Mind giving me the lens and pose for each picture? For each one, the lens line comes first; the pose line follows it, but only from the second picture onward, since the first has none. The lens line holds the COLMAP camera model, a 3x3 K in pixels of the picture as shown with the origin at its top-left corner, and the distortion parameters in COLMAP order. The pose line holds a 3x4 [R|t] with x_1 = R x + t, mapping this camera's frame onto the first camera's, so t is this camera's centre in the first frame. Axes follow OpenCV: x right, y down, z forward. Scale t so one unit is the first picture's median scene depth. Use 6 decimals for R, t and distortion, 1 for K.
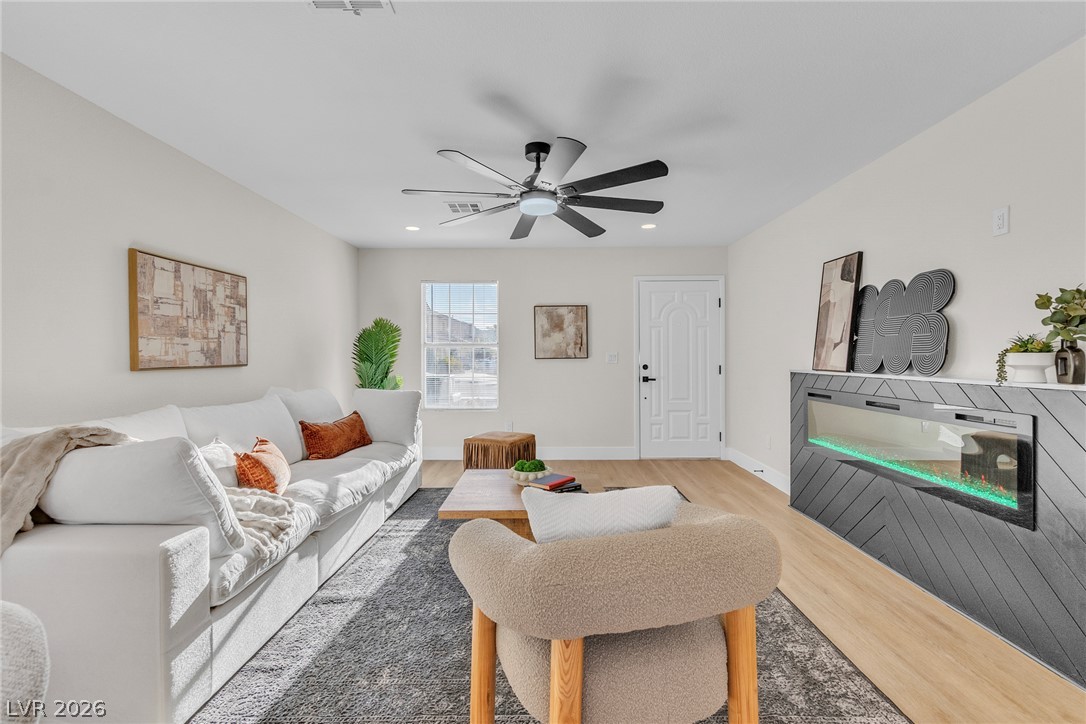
lens RADIAL K [[486.1, 0, 538.2], [0, 486.1, 357.2], [0, 0, 1]] dist [0.000448, -0.000356]
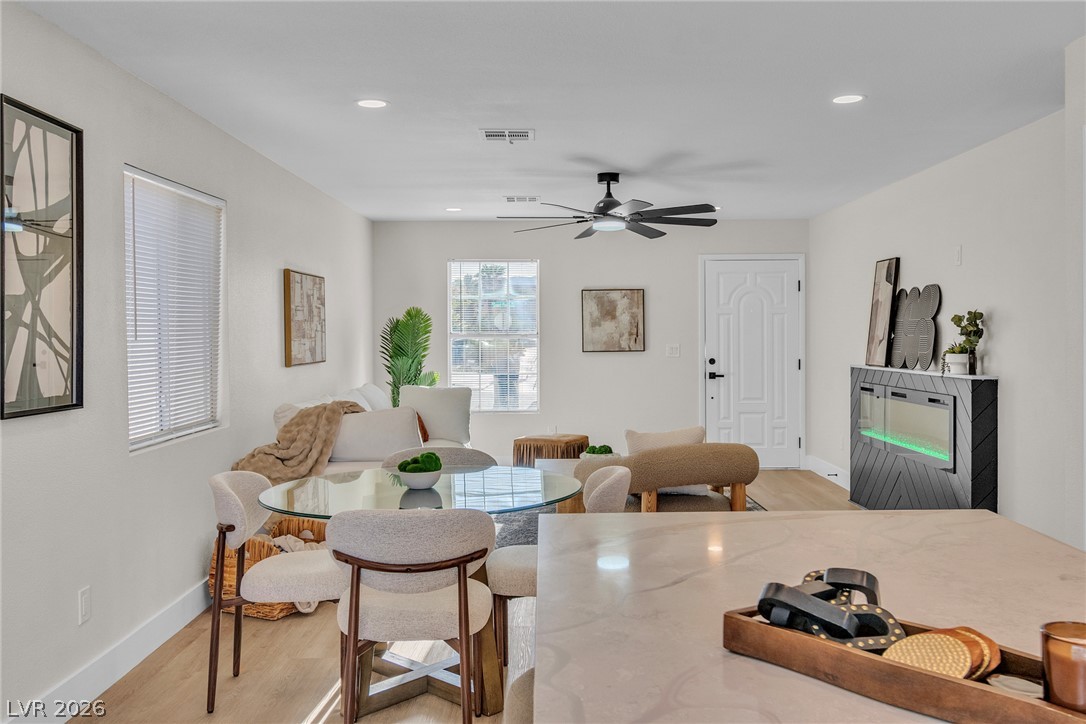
lens RADIAL K [[941.8, 0, 542.8], [0, 941.8, 348.7], [0, 0, 1]] dist [0.007081, -0.003854]
pose [[0.999945, -0.001426, 0.010411, -0.159231], [0.001313, 0.999941, 0.010800, -0.034297], [-0.010425, -0.010786, 0.999887, -1.103305]]
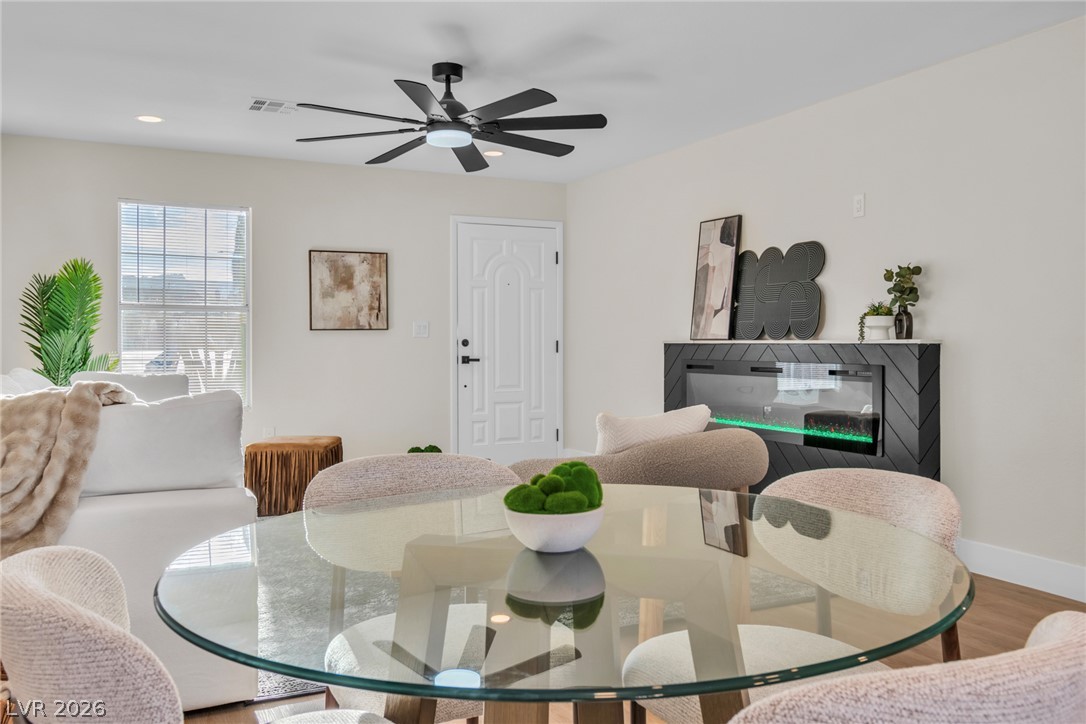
lens RADIAL K [[902.3, 0, 541.2], [0, 902.3, 346.7], [0, 0, 1]] dist [-0.000254, 0.002833]
pose [[0.886886, -0.000713, 0.461987, -0.503145], [-0.000311, 0.999998, 0.002140, 0.039613], [-0.461988, -0.002041, 0.886884, -0.395846]]
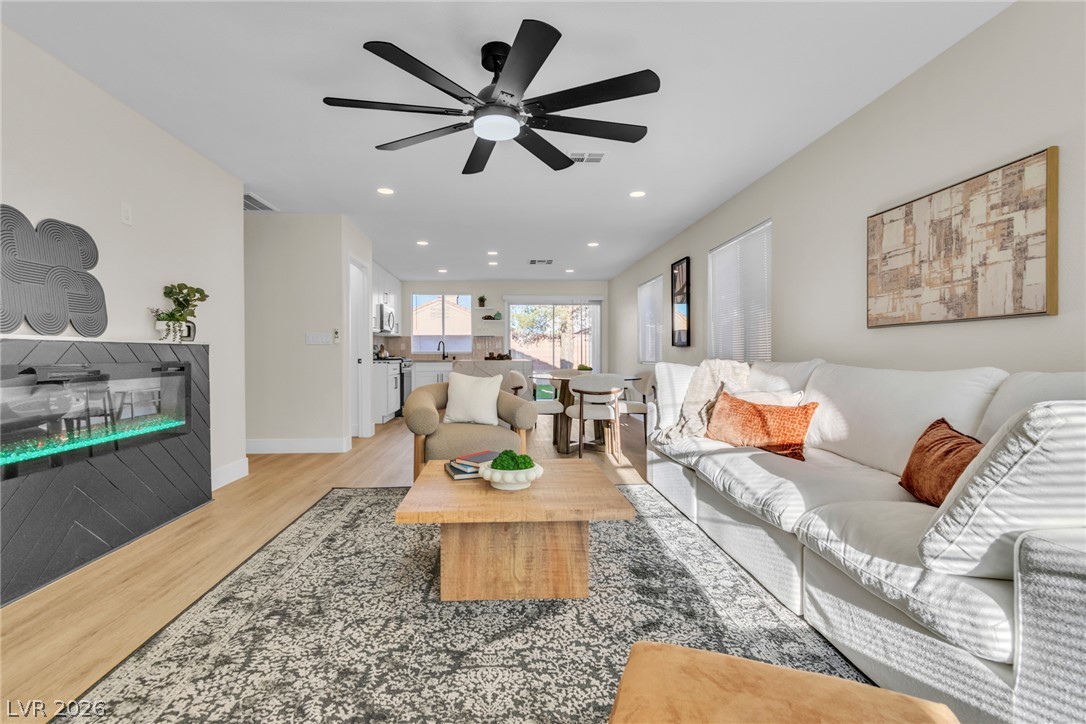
lens RADIAL K [[495.7, 0, 522.4], [0, 495.7, 361.6], [0, 0, 1]] dist [-0.000539, -0.000414]
pose [[-0.998144, 0.008135, -0.060345, 0.009709], [0.007014, 0.999799, 0.018767, 0.058805], [0.060486, 0.018309, -0.998001, 1.602009]]
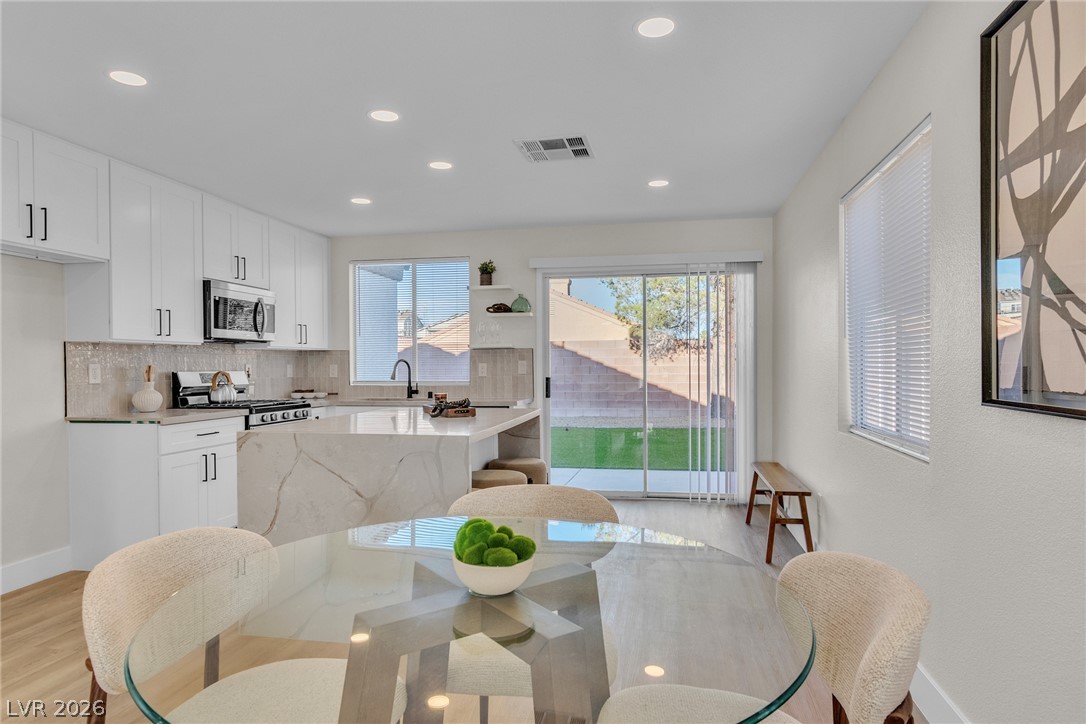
lens RADIAL K [[651.7, 0, 546.4], [0, 651.7, 373.2], [0, 0, 1]] dist [-0.000490, -0.000566]
pose [[-0.986310, 0.007915, 0.164712, -0.390005], [0.010751, 0.999809, 0.016334, 0.001800], [-0.164551, 0.017881, -0.986206, 0.381164]]
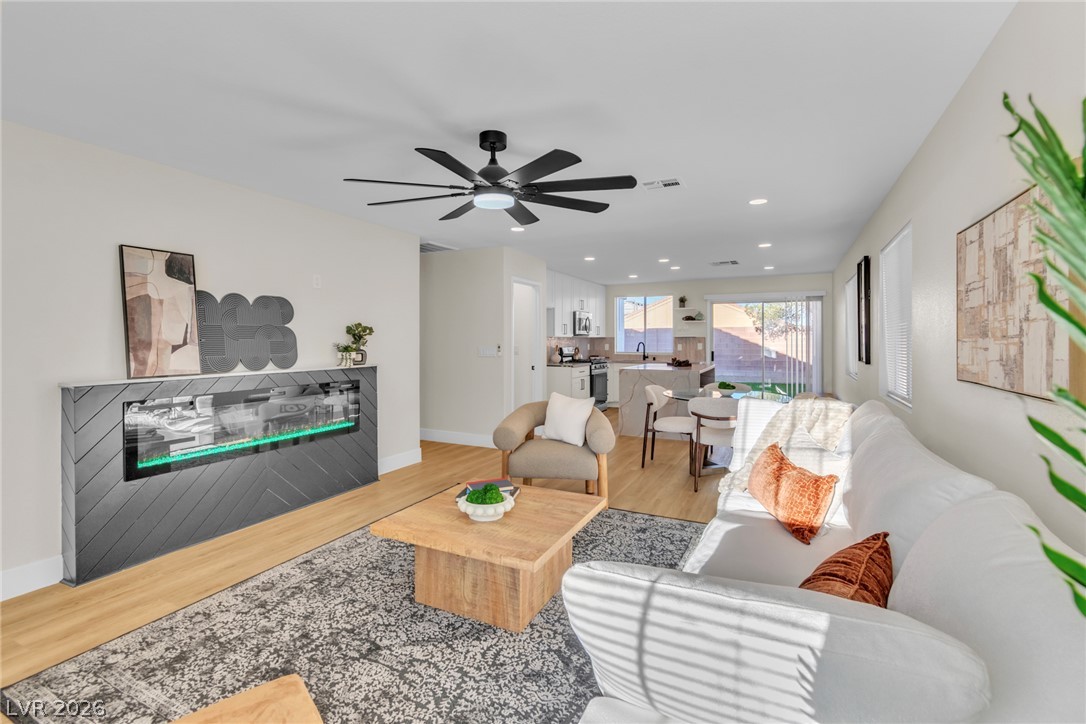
lens RADIAL K [[489.7, 0, 543.4], [0, 489.7, 340.7], [0, 0, 1]] dist [0.000479, -0.000745]
pose [[-0.903281, 0.004133, 0.429029, -0.428179], [0.006905, 0.999964, 0.004905, -0.038453], [-0.428993, 0.007393, -0.903278, 1.583367]]
